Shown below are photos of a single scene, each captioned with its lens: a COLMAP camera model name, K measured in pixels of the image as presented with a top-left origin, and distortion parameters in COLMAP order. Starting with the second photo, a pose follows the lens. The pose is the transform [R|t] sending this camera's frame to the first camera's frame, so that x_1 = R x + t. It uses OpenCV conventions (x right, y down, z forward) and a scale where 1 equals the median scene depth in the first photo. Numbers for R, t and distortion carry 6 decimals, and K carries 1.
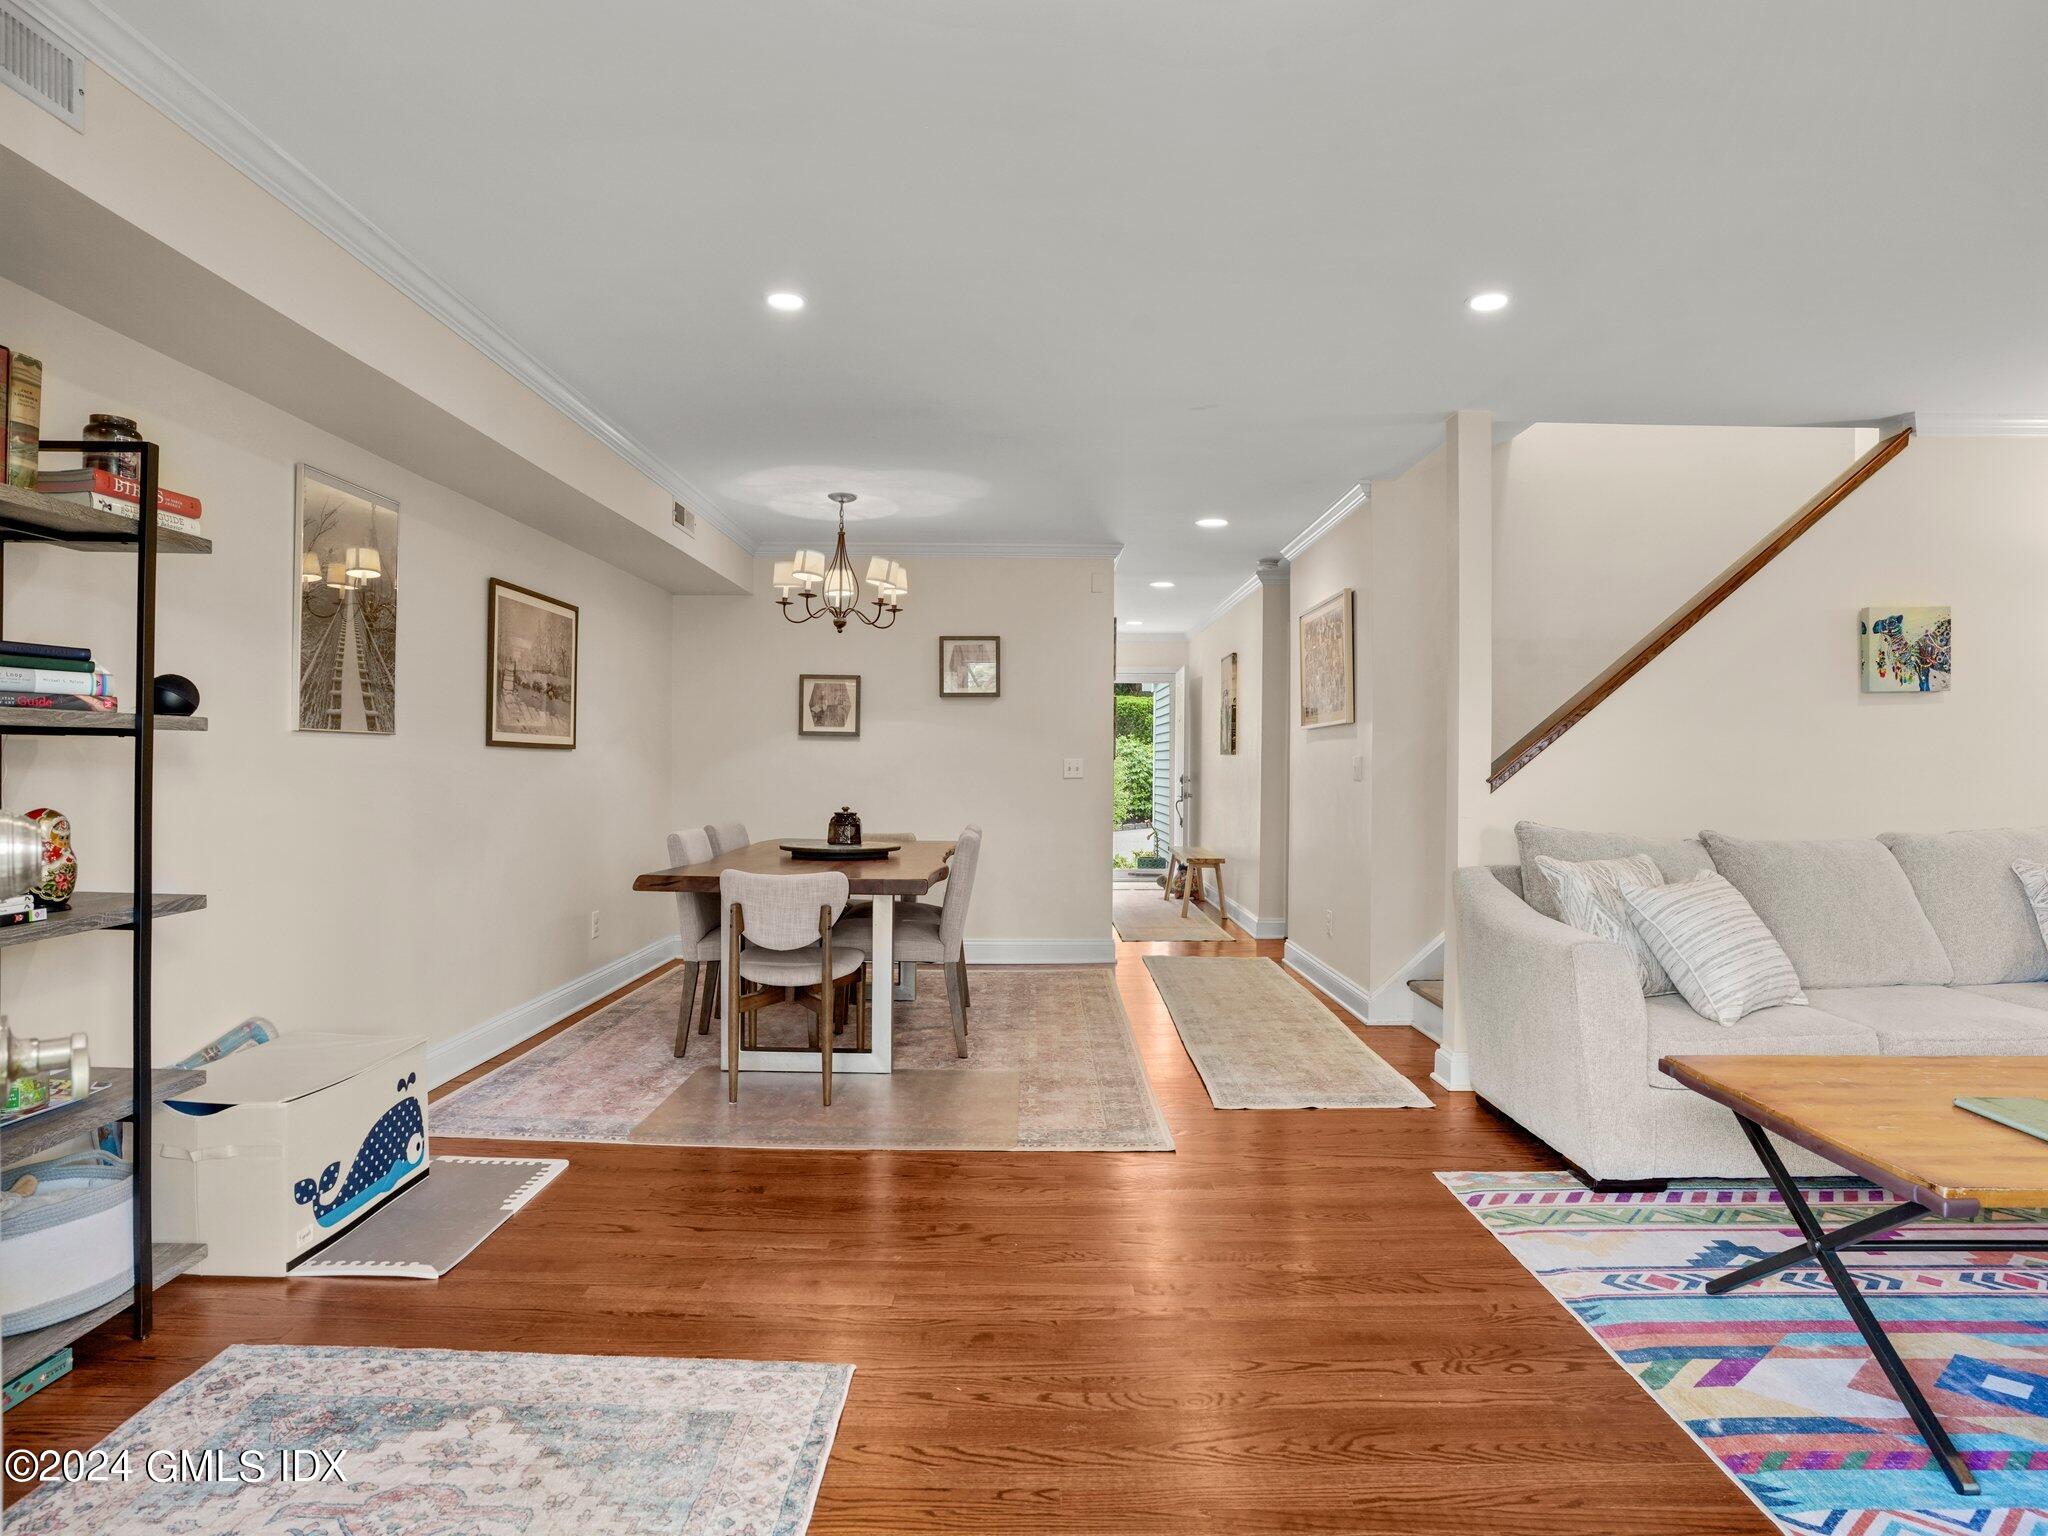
lens RADIAL K [[1152.7, 0, 1038.2], [0, 1152.7, 770.9], [0, 0, 1]] dist [-0.085531, 0.045363]
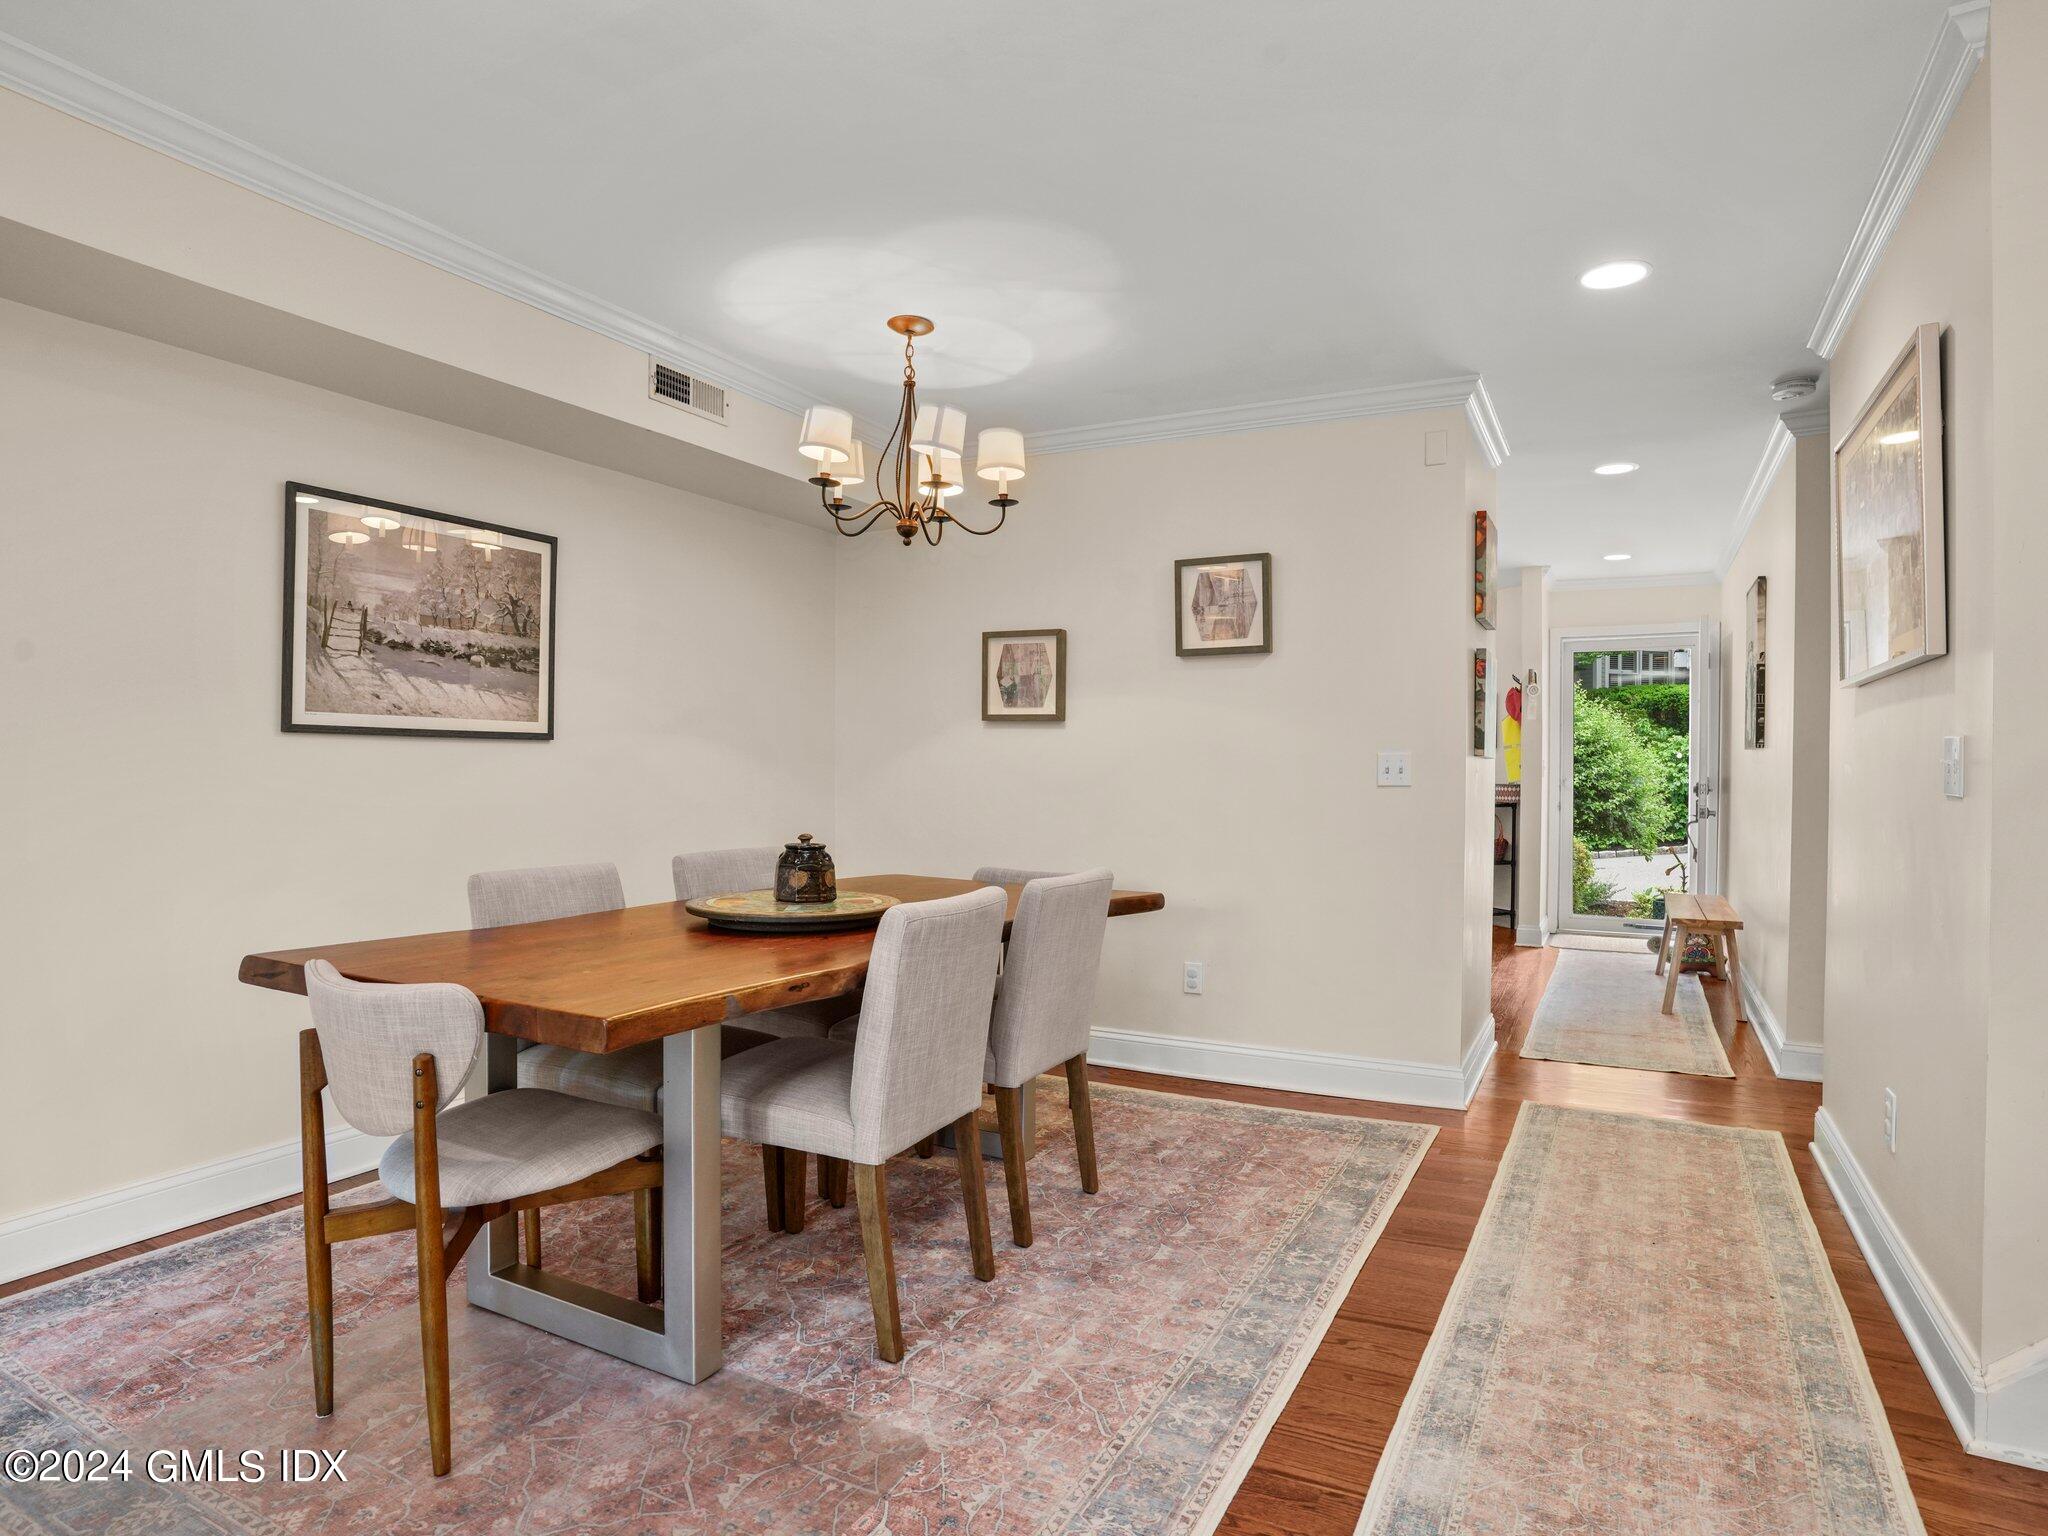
lens RADIAL K [[1138.2, 0, 1035.7], [0, 1138.2, 776.3], [0, 0, 1]] dist [-0.087404, 0.038198]
pose [[0.881293, 0.003587, -0.472557, 0.256077], [-0.003165, 0.999994, 0.001687, 0.001949], [0.472560, 0.000009, 0.881298, 0.746434]]
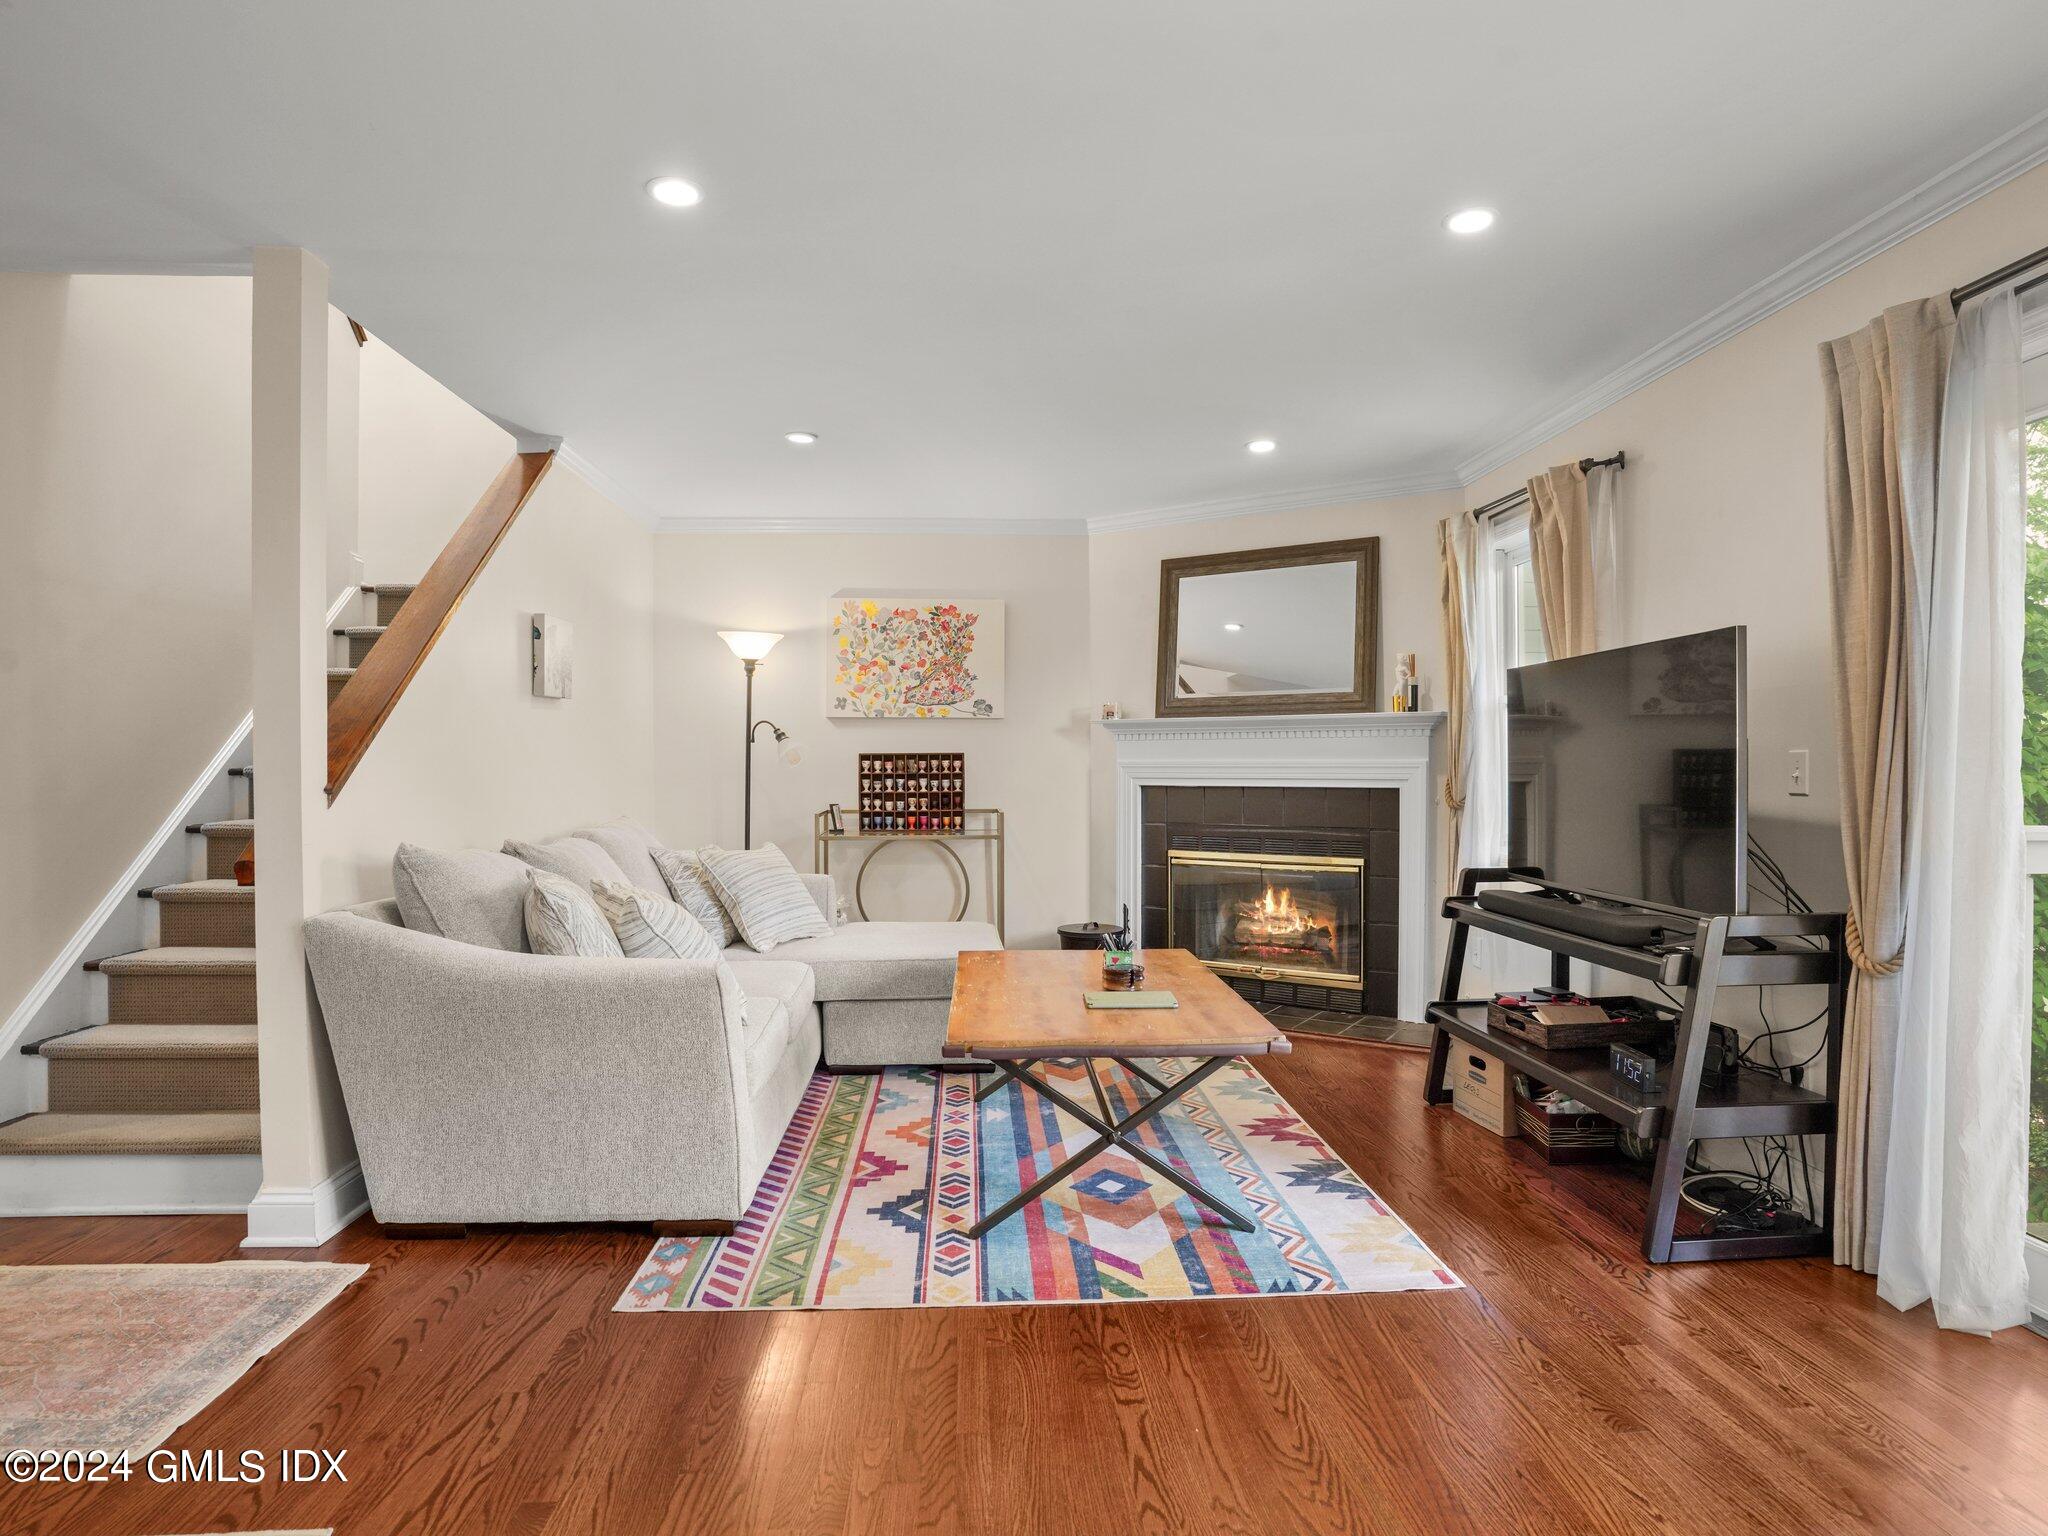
lens RADIAL K [[1138.2, 0, 1035.7], [0, 1138.2, 776.3], [0, 0, 1]] dist [-0.087404, 0.038198]
pose [[-0.055146, -0.009598, 0.998432, -0.347004], [0.006253, 0.999931, 0.009957, -0.004068], [-0.998459, 0.006792, -0.055082, 0.663876]]
